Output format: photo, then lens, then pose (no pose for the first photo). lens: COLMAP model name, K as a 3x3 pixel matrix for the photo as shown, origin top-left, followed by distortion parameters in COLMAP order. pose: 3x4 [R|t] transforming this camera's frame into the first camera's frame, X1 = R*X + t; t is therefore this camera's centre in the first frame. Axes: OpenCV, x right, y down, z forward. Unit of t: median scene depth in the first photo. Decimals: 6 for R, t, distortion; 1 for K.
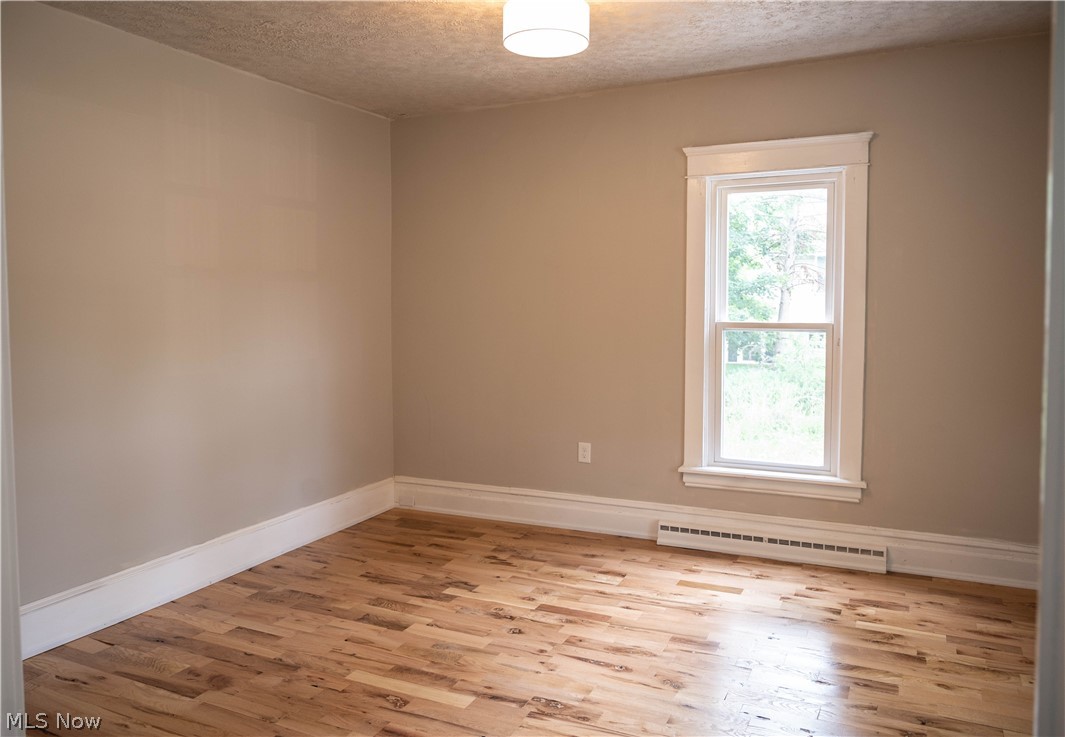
lens RADIAL K [[782.3, 0, 528.8], [0, 782.3, 343.0], [0, 0, 1]] dist [-0.009342, 0.010120]
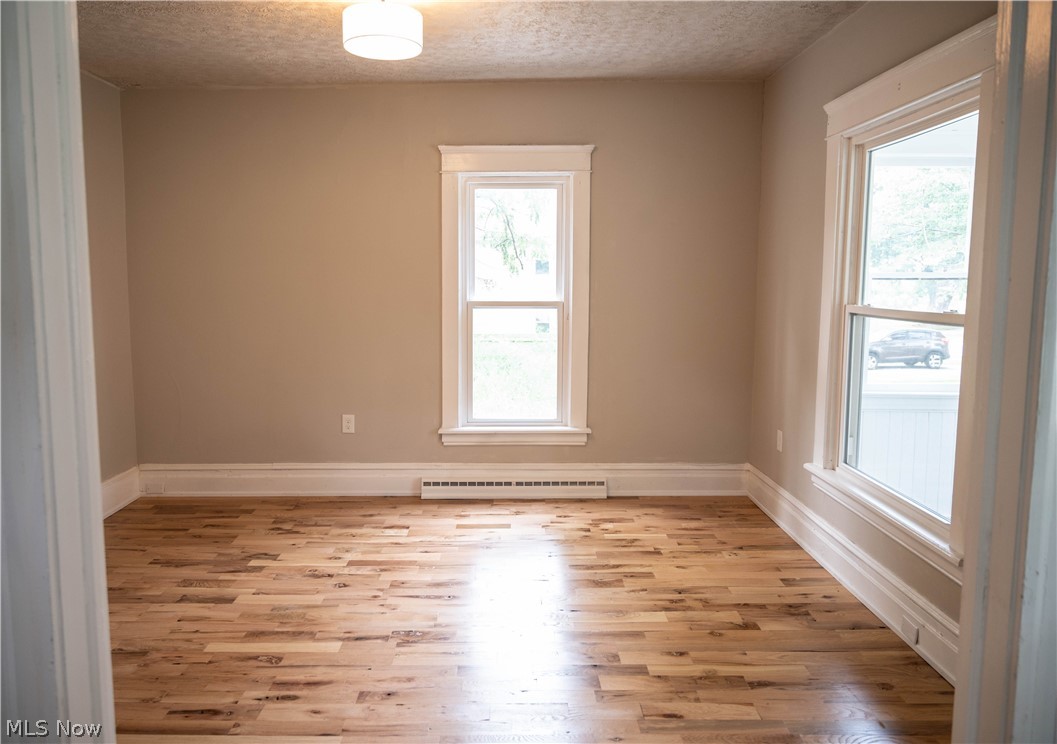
lens RADIAL K [[753.1, 0, 500.8], [0, 753.1, 361.7], [0, 0, 1]] dist [-0.009947, 0.000552]
pose [[0.907874, -0.041893, 0.417144, -0.203756], [0.021079, 0.998298, 0.054380, 0.003107], [-0.418712, -0.040577, 0.907212, -0.030516]]
